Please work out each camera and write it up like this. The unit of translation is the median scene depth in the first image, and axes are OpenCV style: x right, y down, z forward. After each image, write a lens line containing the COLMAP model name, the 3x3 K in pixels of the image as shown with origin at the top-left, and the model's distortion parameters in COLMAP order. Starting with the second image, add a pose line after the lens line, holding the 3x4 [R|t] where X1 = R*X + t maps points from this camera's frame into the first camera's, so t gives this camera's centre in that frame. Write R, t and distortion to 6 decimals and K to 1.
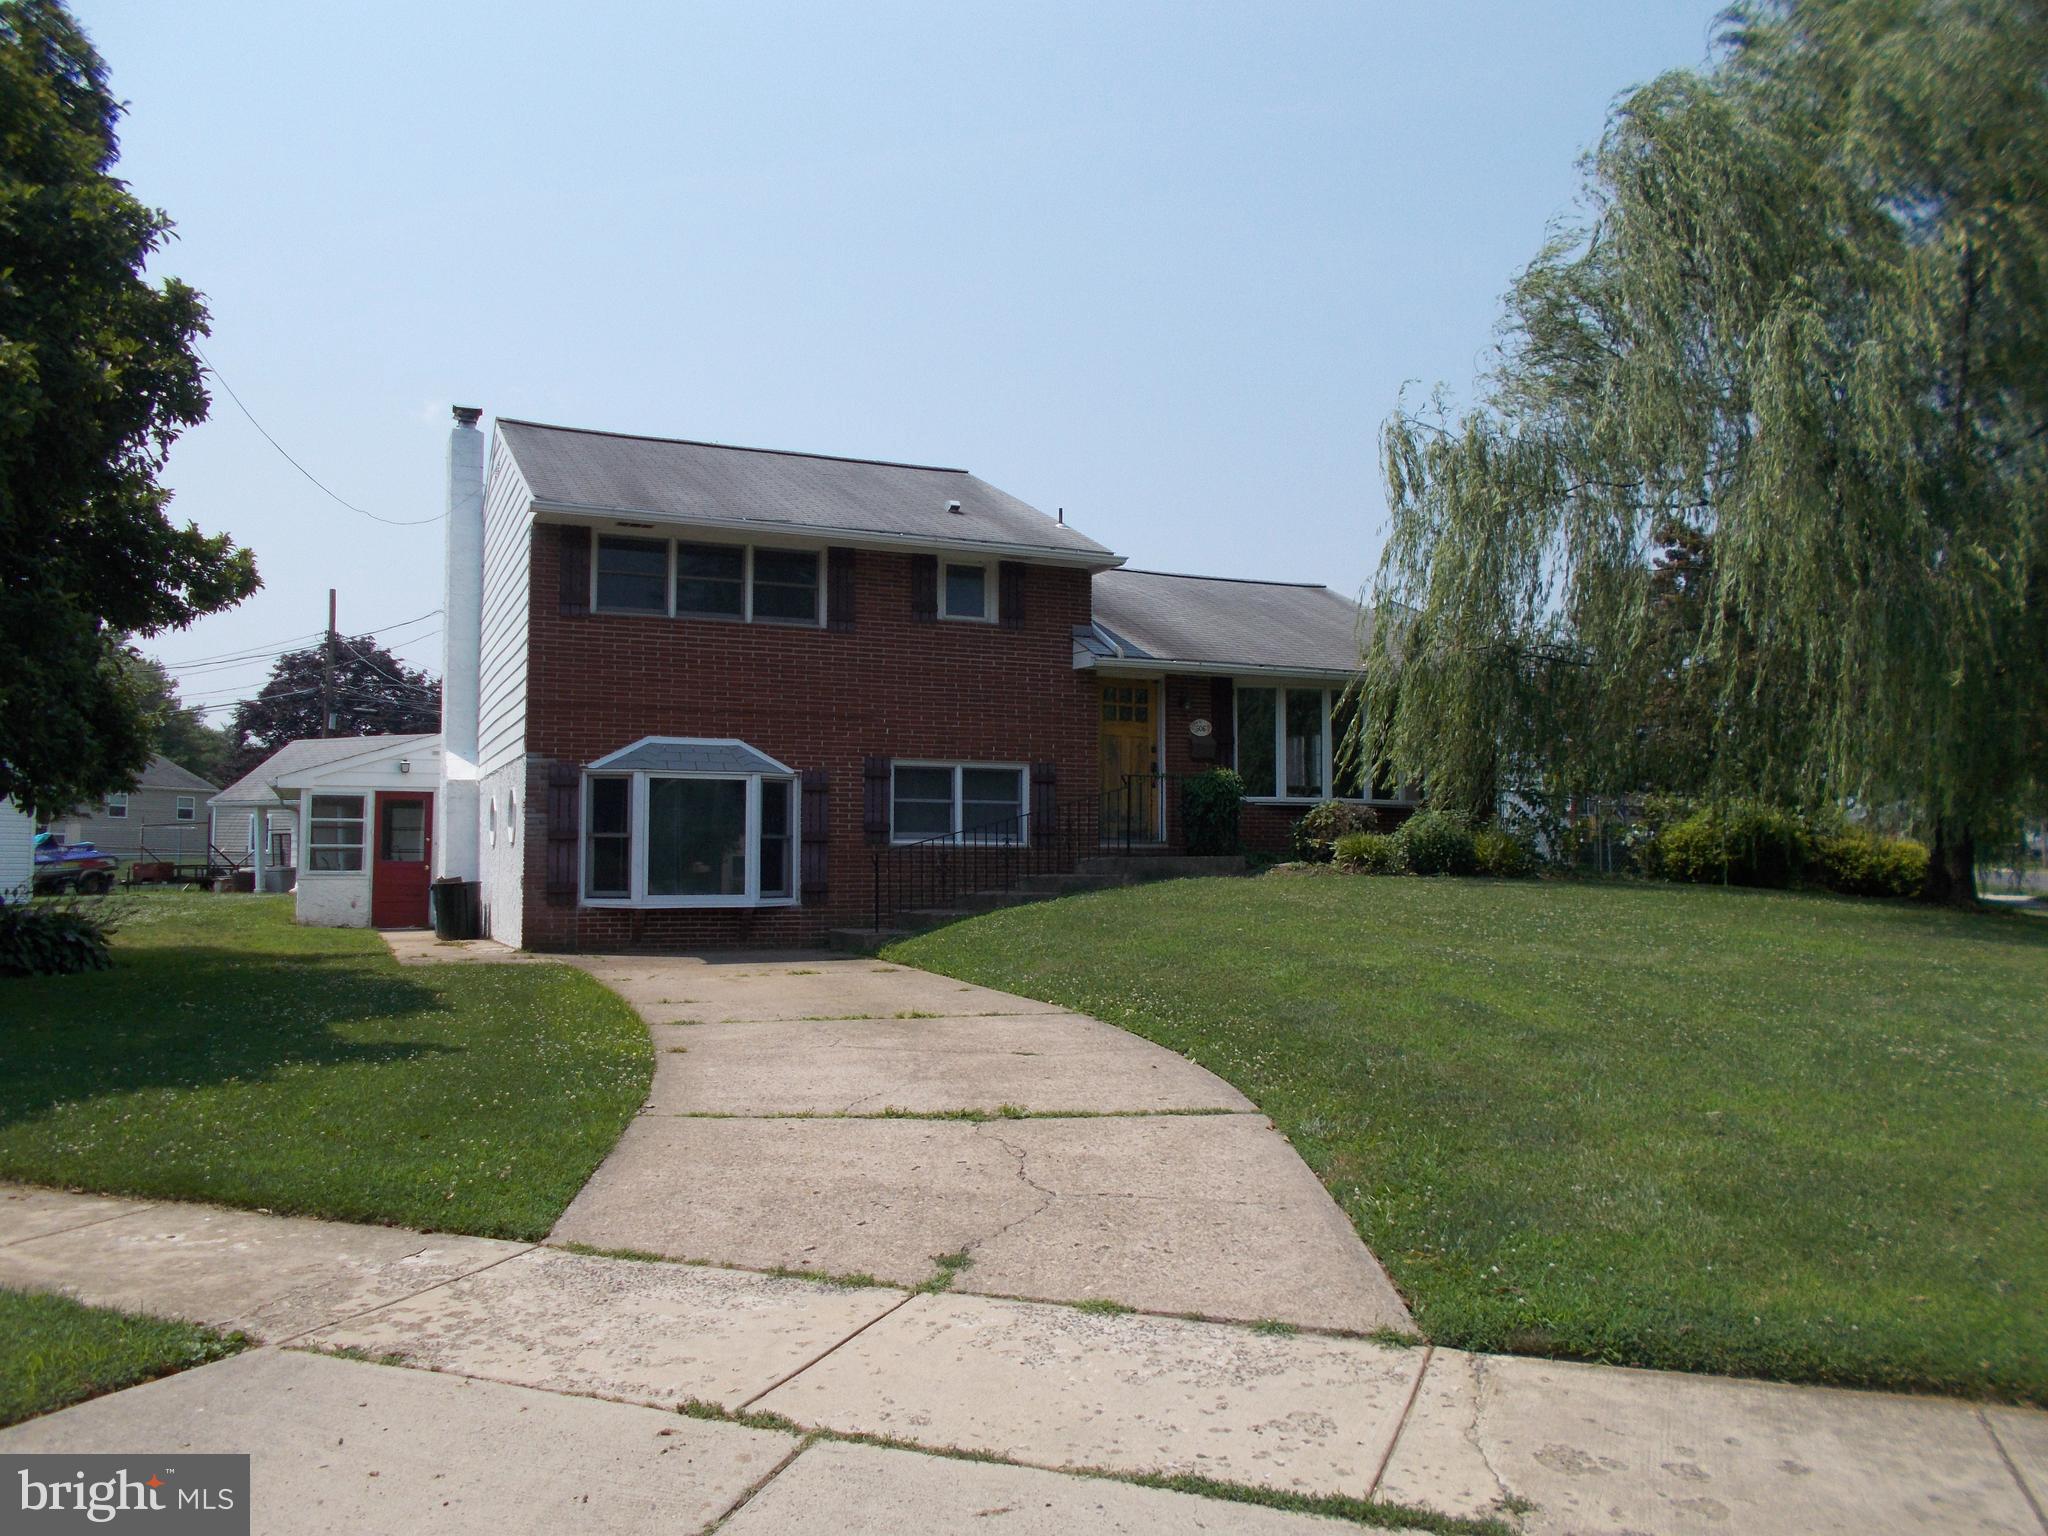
lens RADIAL K [[1549.0, 0, 1024.8], [0, 1549.0, 765.4], [0, 0, 1]] dist [0.035167, 0.003929]
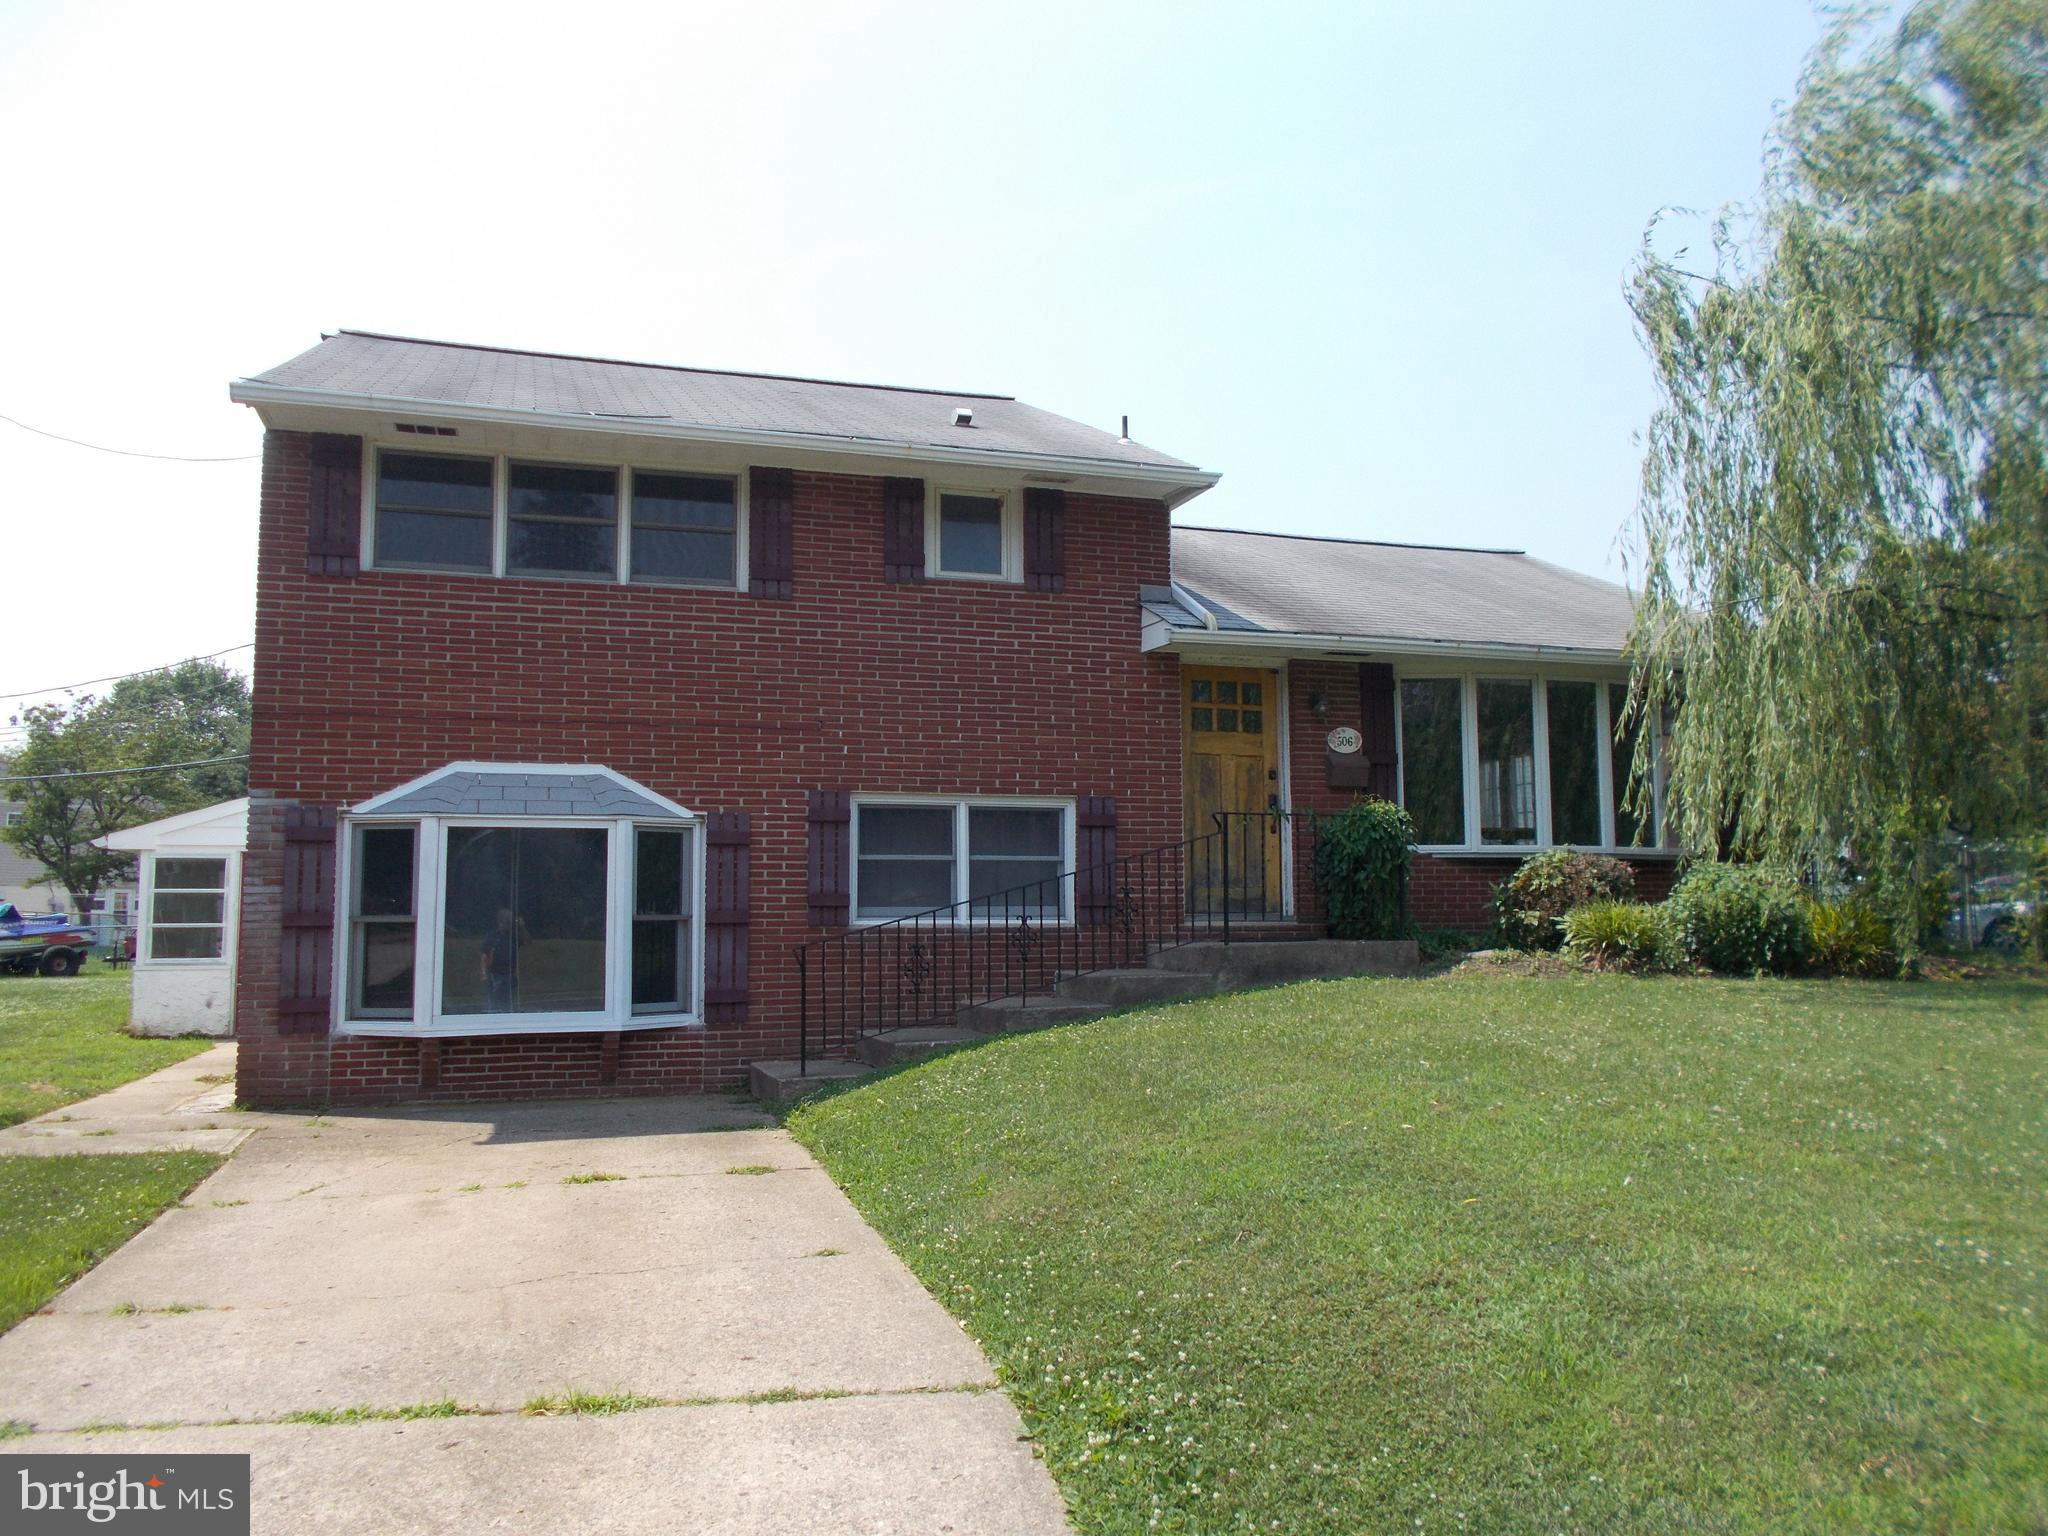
lens RADIAL K [[1549.0, 0, 1022.9], [0, 1549.0, 773.9], [0, 0, 1]] dist [0.035167, 0.003929]
pose [[0.993894, -0.016877, -0.109037, 0.053263], [0.013910, 0.999514, -0.027915, 0.006580], [0.109455, 0.026228, 0.993646, 0.359038]]
